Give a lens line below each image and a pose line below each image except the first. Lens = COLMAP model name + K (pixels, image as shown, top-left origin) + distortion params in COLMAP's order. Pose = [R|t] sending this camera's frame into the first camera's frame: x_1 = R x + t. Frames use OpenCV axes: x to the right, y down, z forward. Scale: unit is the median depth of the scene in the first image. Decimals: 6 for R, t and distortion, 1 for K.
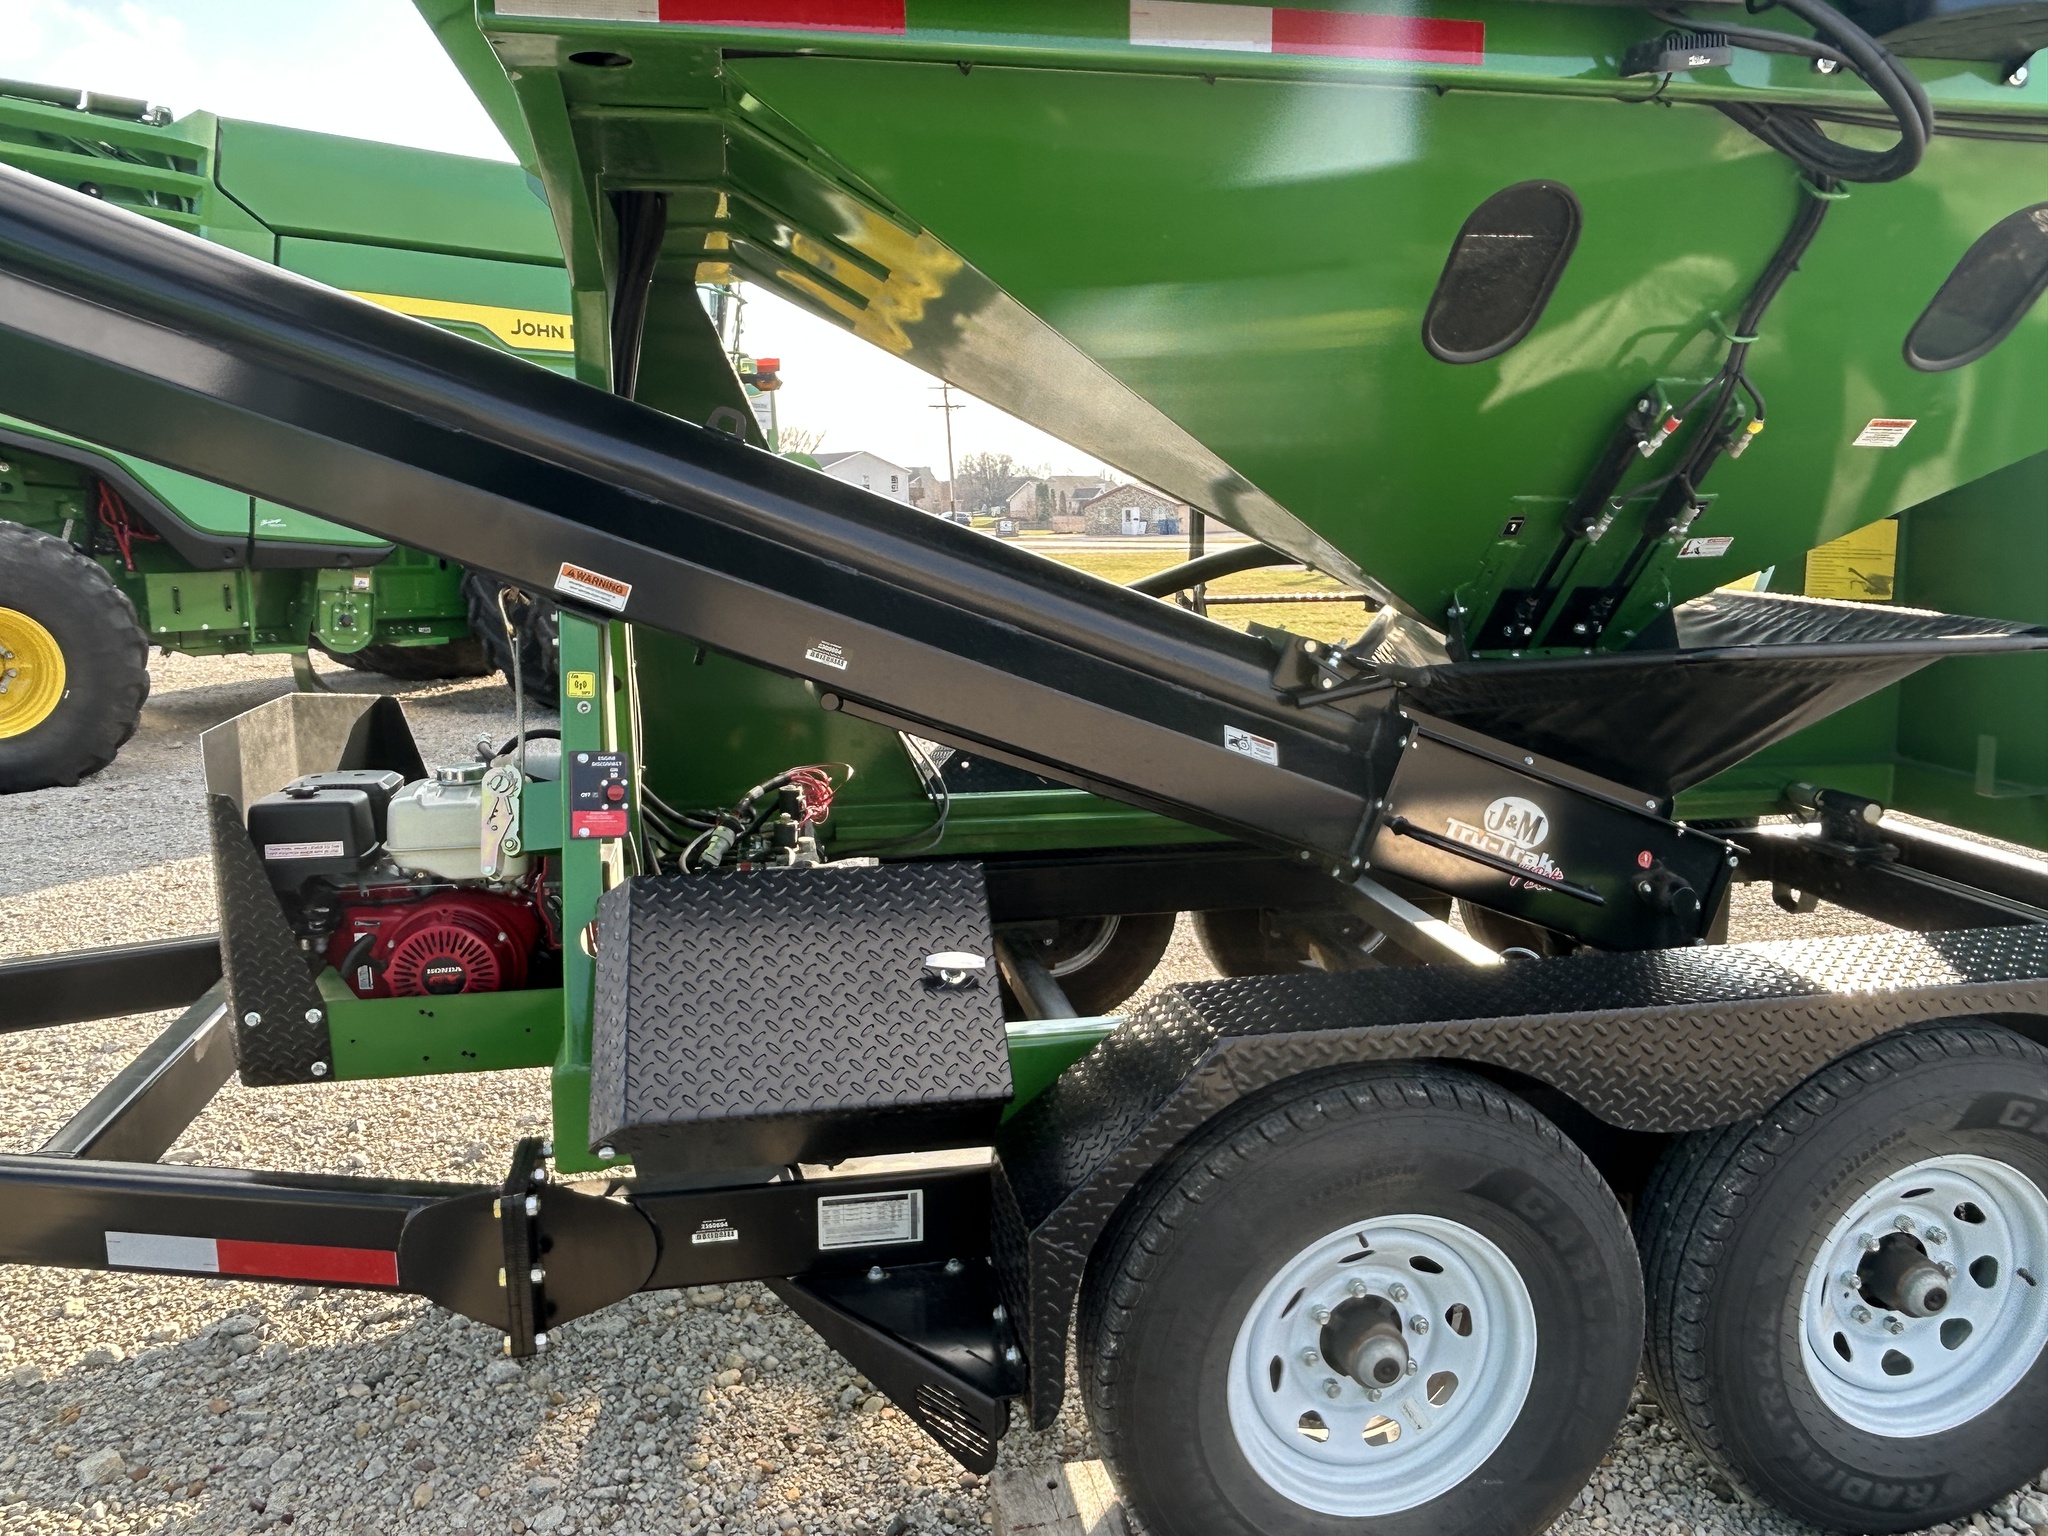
lens RADIAL K [[1487.3, 0, 1024.0], [0, 1487.3, 768.0], [0, 0, 1]] dist [-0.007149, -0.000778]
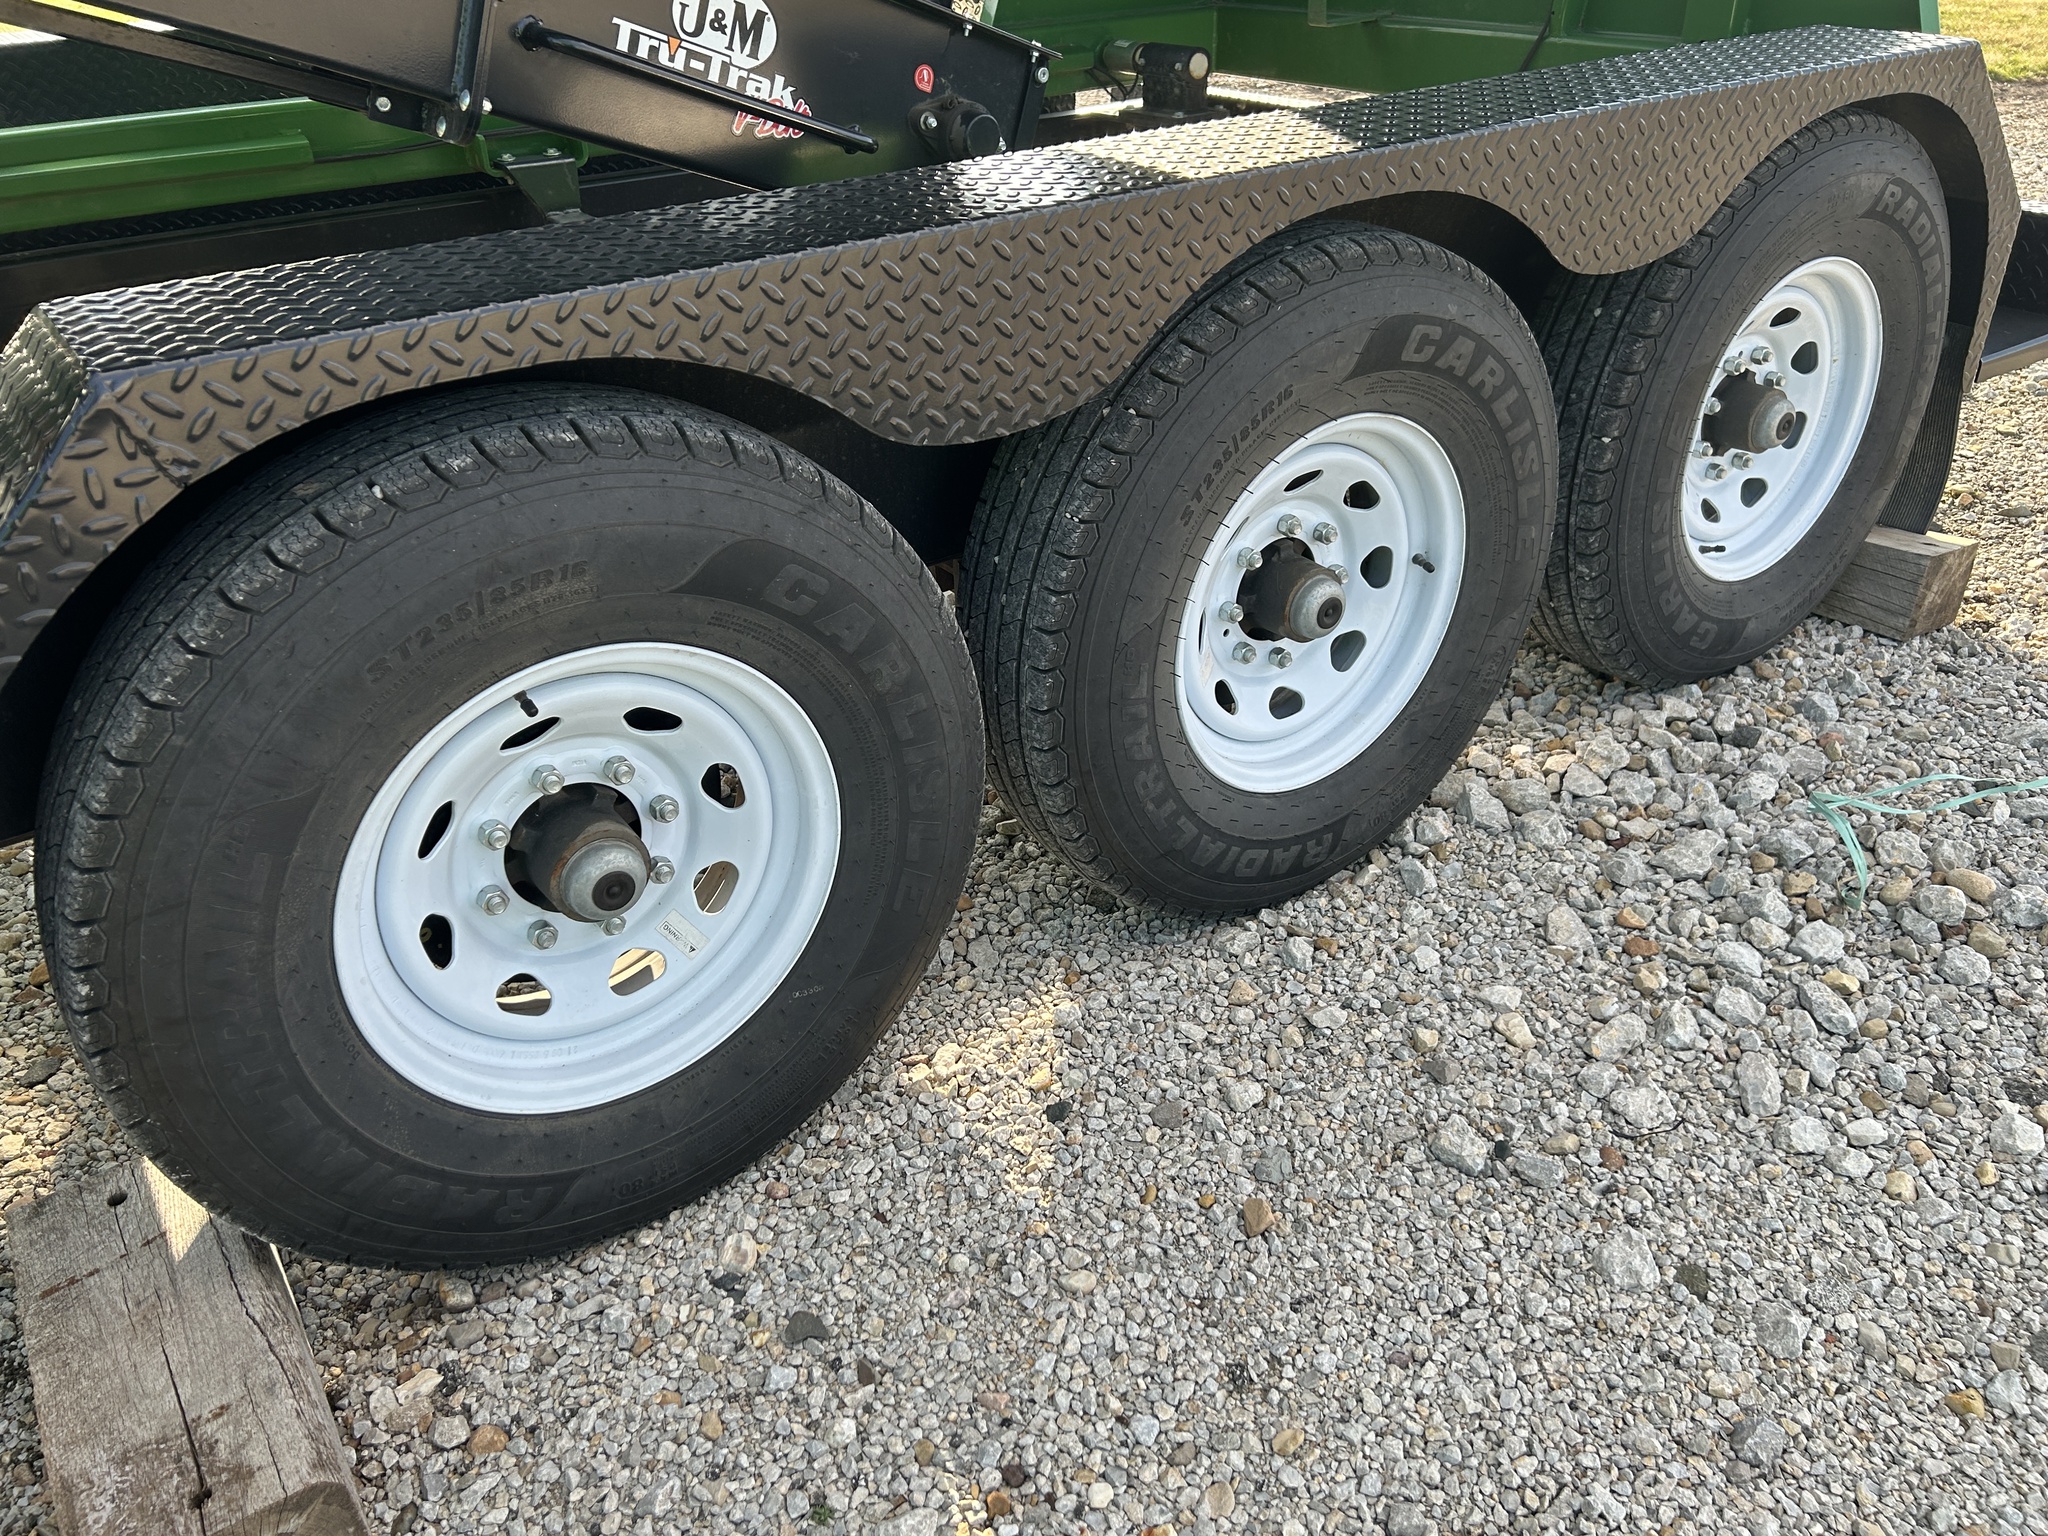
lens RADIAL K [[1522.3, 0, 1024.0], [0, 1522.3, 768.0], [0, 0, 1]] dist [0.062521, -0.060976]
pose [[0.905365, -0.235647, 0.353250, 0.174854], [0.099755, 0.926638, 0.362478, 0.131407], [-0.412752, -0.292936, 0.862453, 0.362097]]
